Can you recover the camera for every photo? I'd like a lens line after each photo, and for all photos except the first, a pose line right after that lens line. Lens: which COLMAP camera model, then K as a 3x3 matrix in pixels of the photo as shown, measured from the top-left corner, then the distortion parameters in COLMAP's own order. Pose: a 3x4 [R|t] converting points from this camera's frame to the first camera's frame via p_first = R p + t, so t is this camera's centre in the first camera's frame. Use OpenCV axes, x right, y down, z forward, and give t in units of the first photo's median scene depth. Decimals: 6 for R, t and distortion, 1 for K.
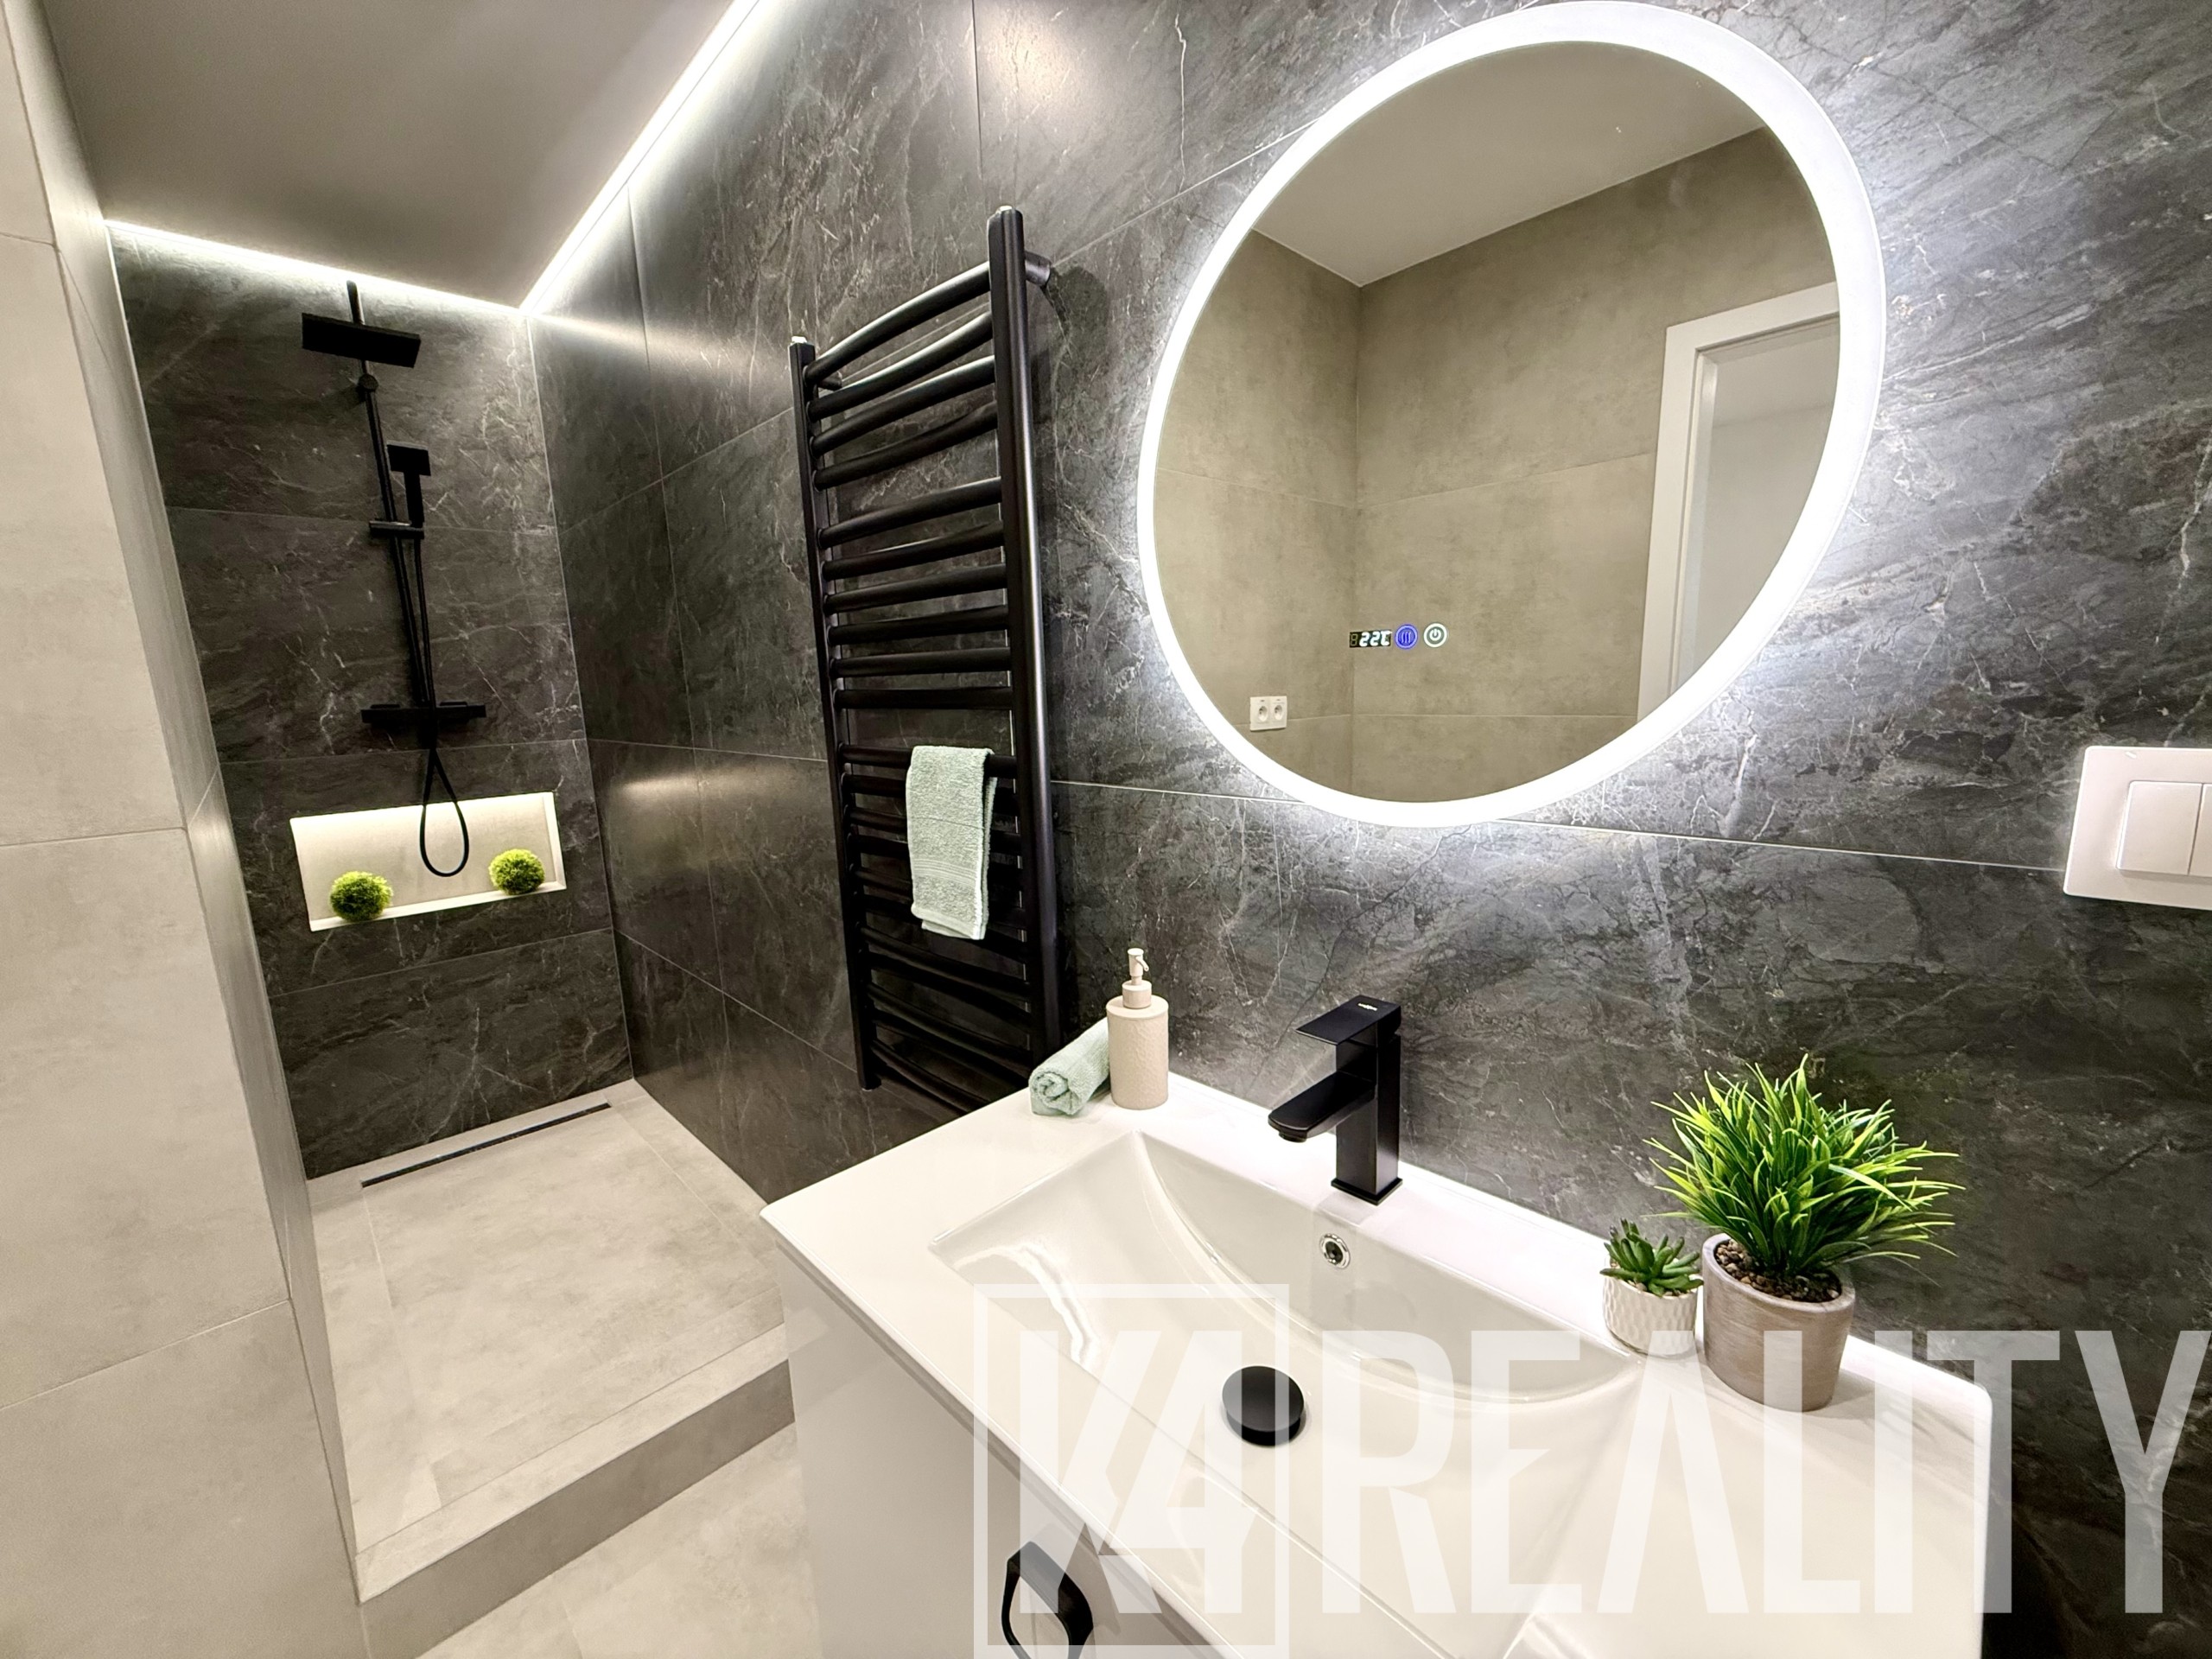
lens RADIAL K [[879.9, 0, 1100.4], [0, 879.9, 831.2], [0, 0, 1]] dist [0.001229, -0.000708]
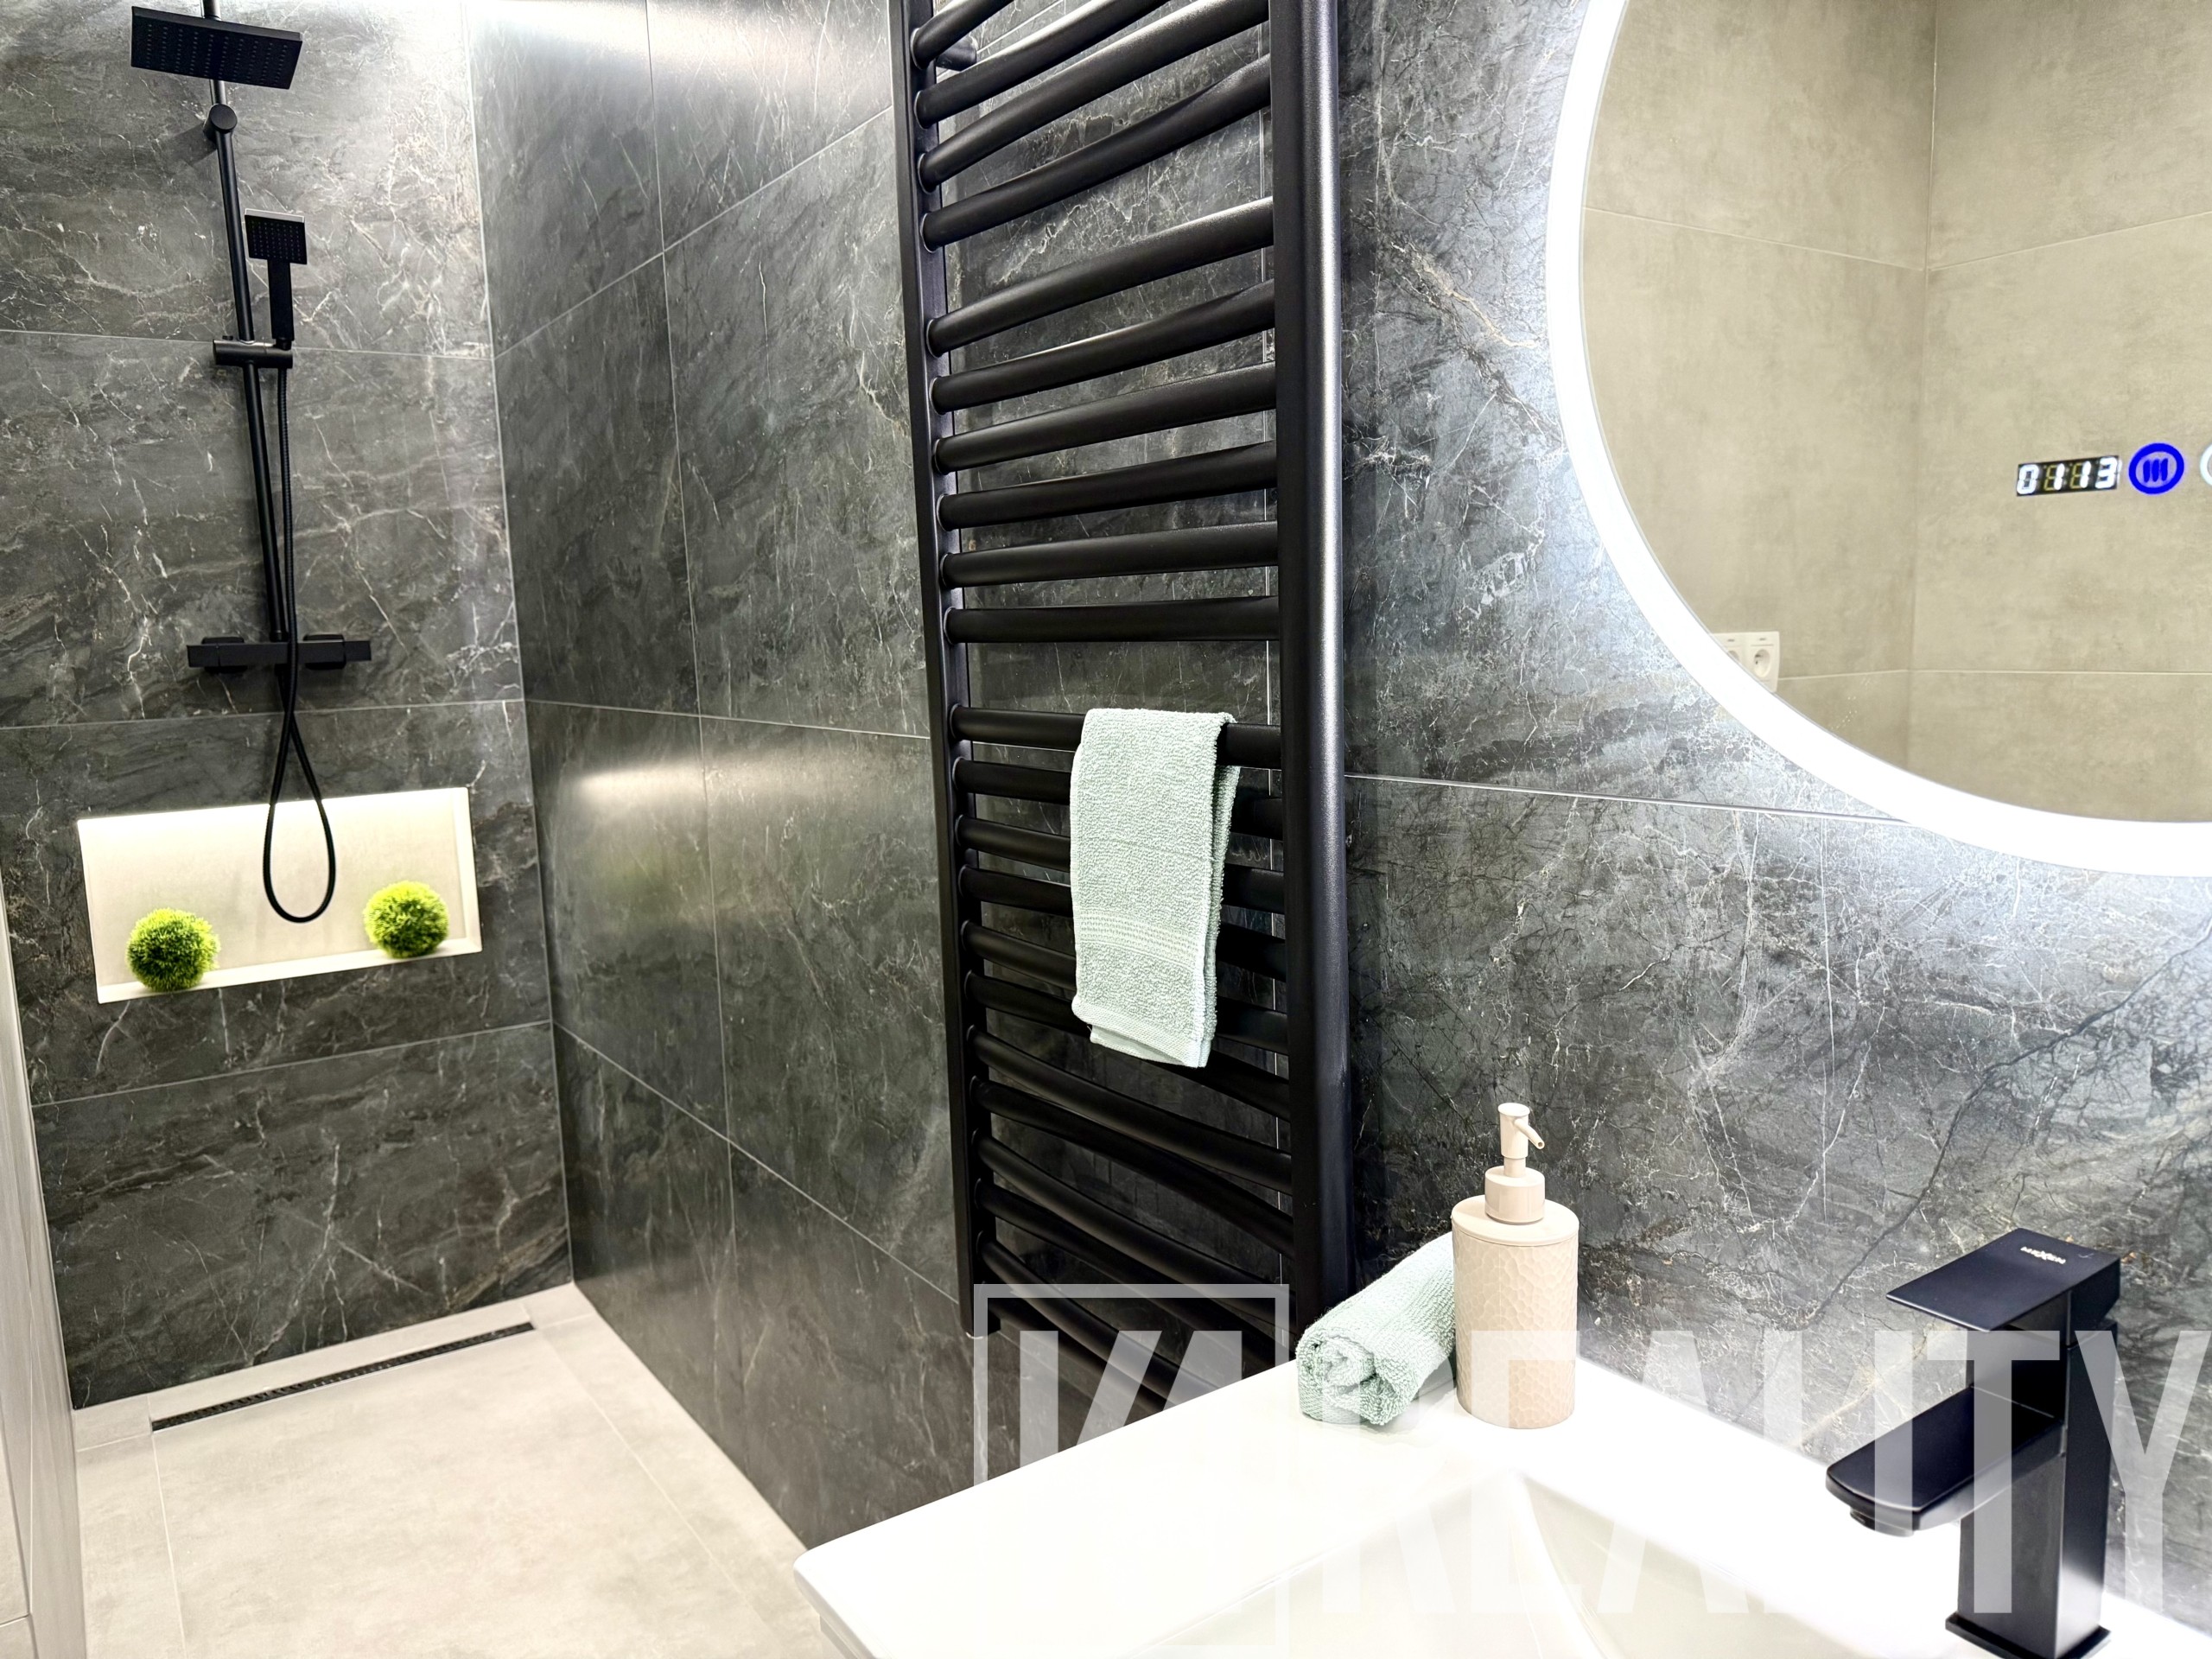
lens RADIAL K [[1559.3, 0, 1106.4], [0, 1559.3, 841.1], [0, 0, 1]] dist [0.063691, -0.083053]
pose [[0.985274, 0.027790, -0.168712, -0.038228], [-0.032584, 0.999138, -0.025716, 0.011944], [0.167852, 0.030835, 0.985330, 0.056941]]
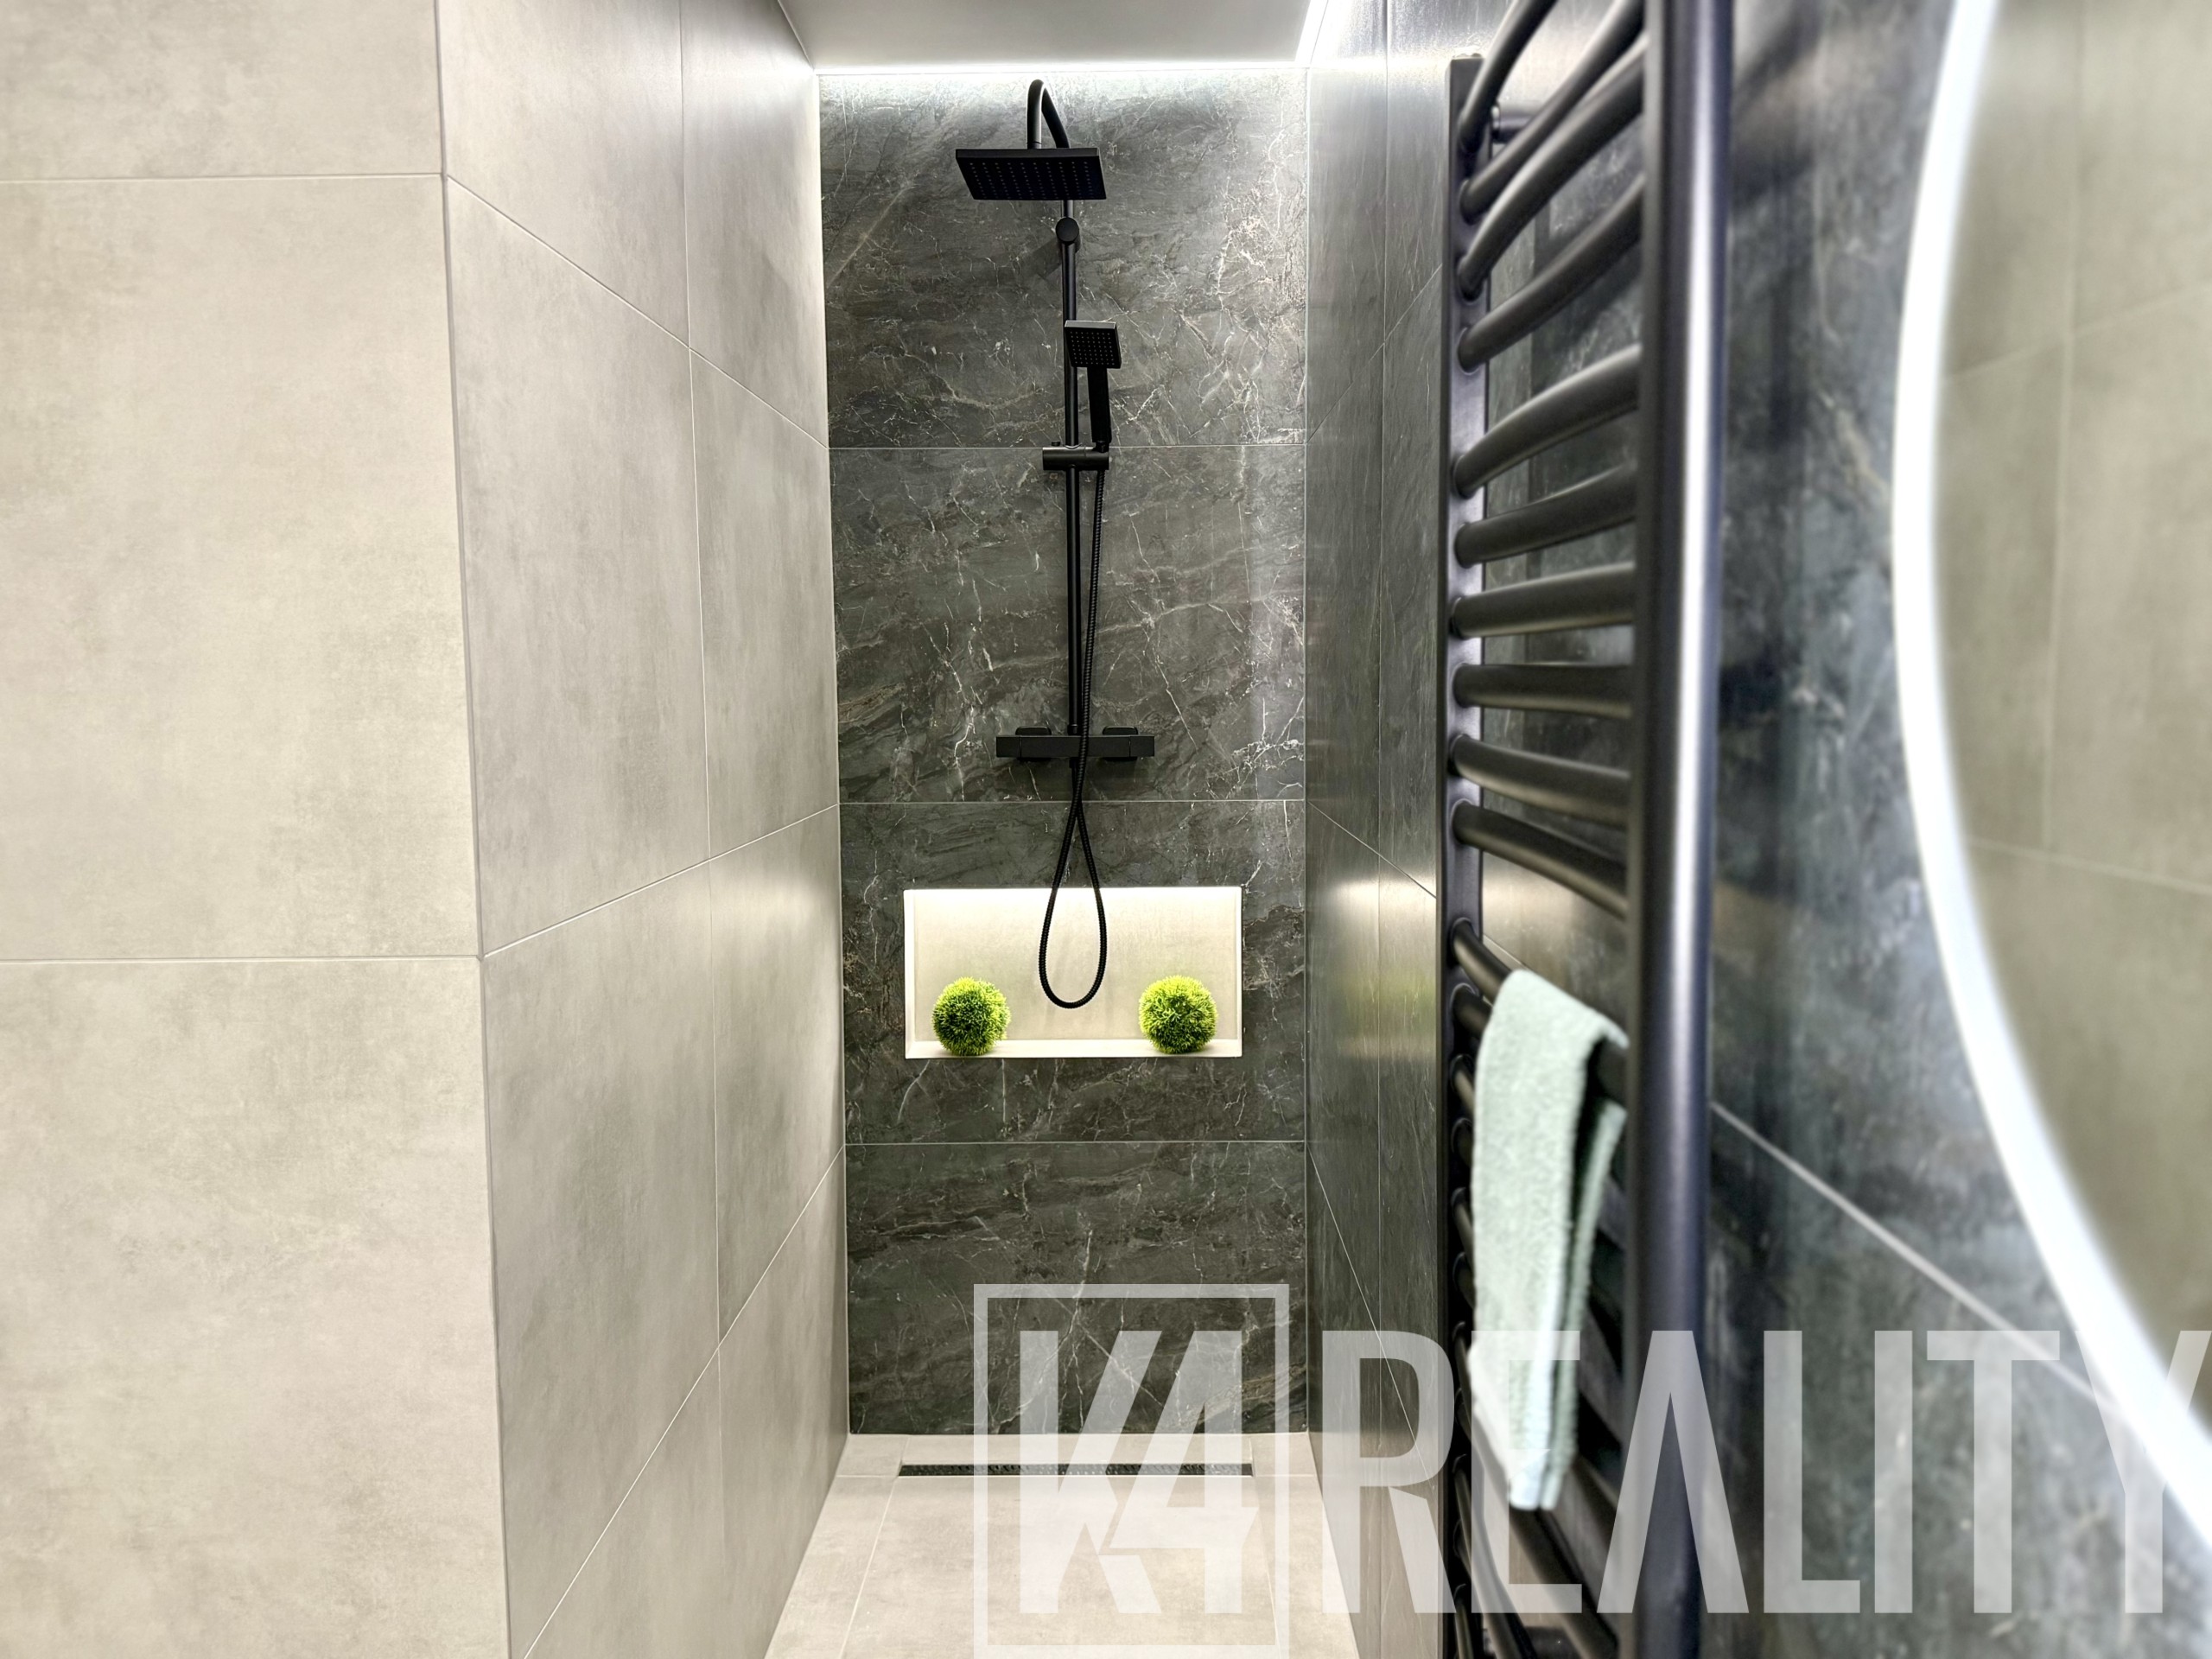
lens RADIAL K [[1737.4, 0, 1123.1], [0, 1737.4, 825.8], [0, 0, 1]] dist [0.057111, -0.067997]
pose [[0.712236, 0.093175, -0.695729, 0.250936], [-0.139205, 0.990214, -0.009894, -0.146214], [0.687999, 0.103895, 0.718237, 0.305303]]
